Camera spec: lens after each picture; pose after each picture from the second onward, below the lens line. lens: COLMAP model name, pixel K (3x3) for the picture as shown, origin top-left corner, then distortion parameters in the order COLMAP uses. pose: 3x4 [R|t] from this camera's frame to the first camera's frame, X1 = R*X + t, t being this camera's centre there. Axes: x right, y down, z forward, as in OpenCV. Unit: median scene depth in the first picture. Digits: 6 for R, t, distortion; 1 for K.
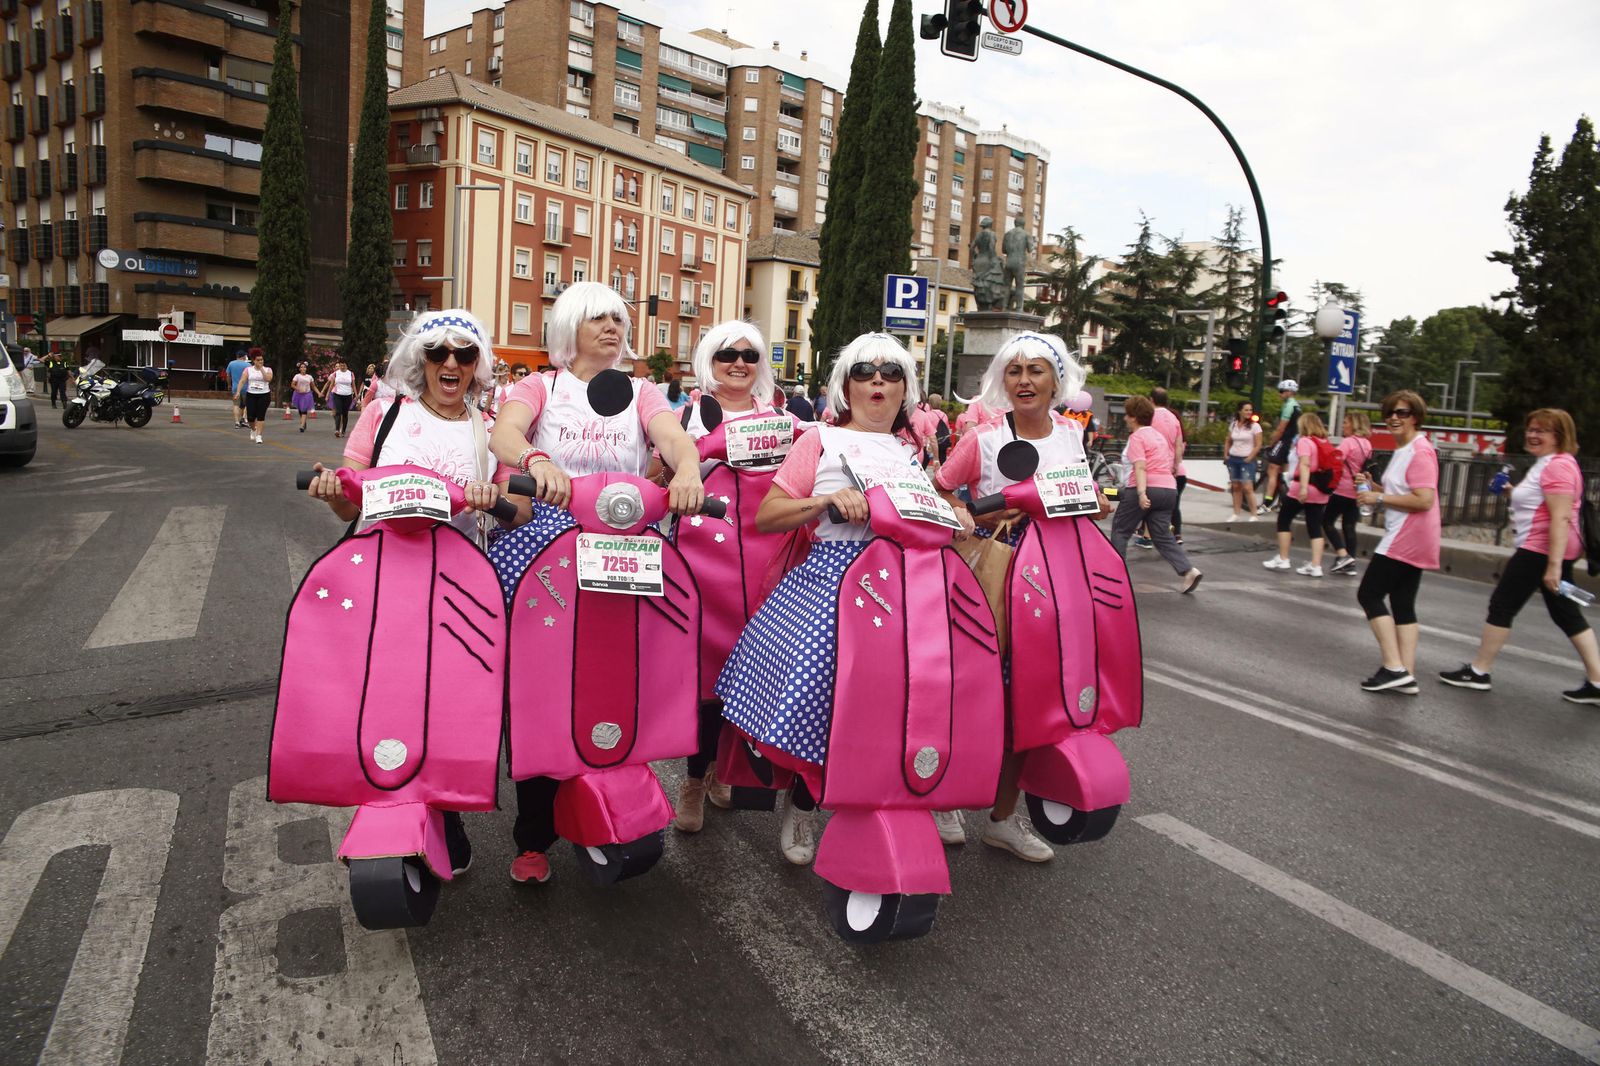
lens RADIAL K [[1116.4, 0, 800.0], [0, 1116.4, 533.0], [0, 0, 1]] dist [-0.111466, 0.089138]
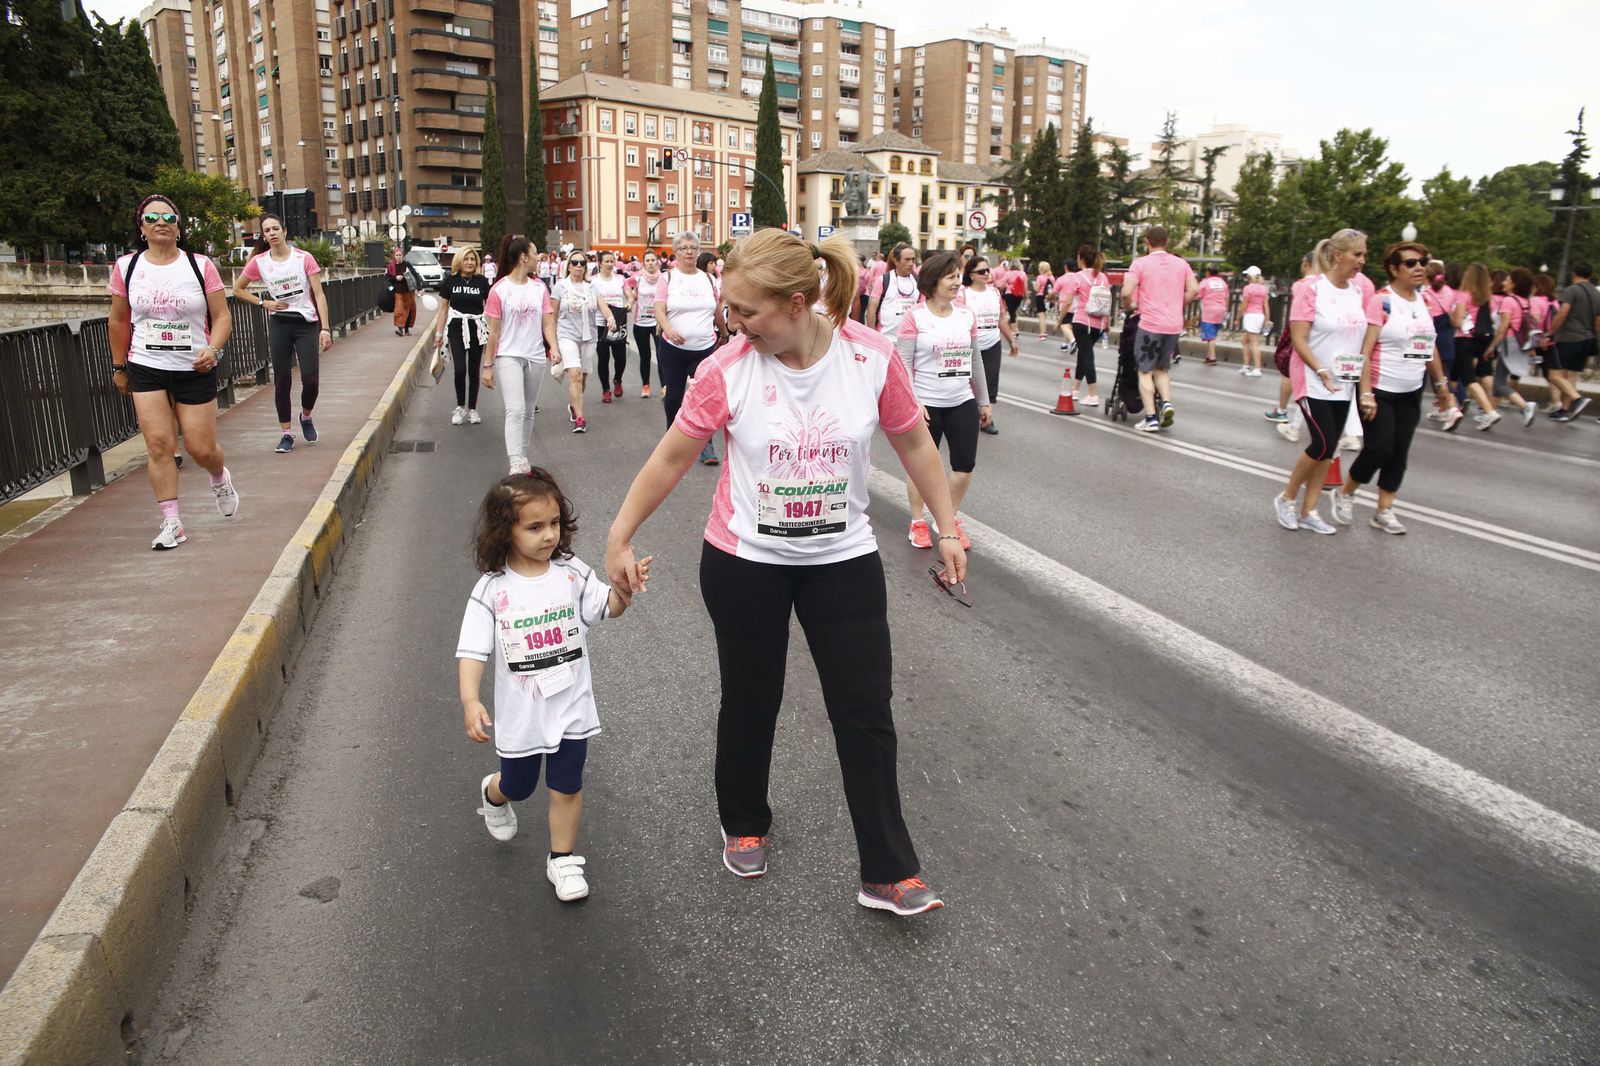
lens RADIAL K [[1116.4, 0, 800.0], [0, 1116.4, 533.0], [0, 0, 1]] dist [-0.111466, 0.089138]
pose [[0.985825, -0.002212, -0.167759, 0.179901], [0.019525, 0.994631, 0.101624, 0.063787], [0.166634, -0.103459, 0.980576, -0.409112]]
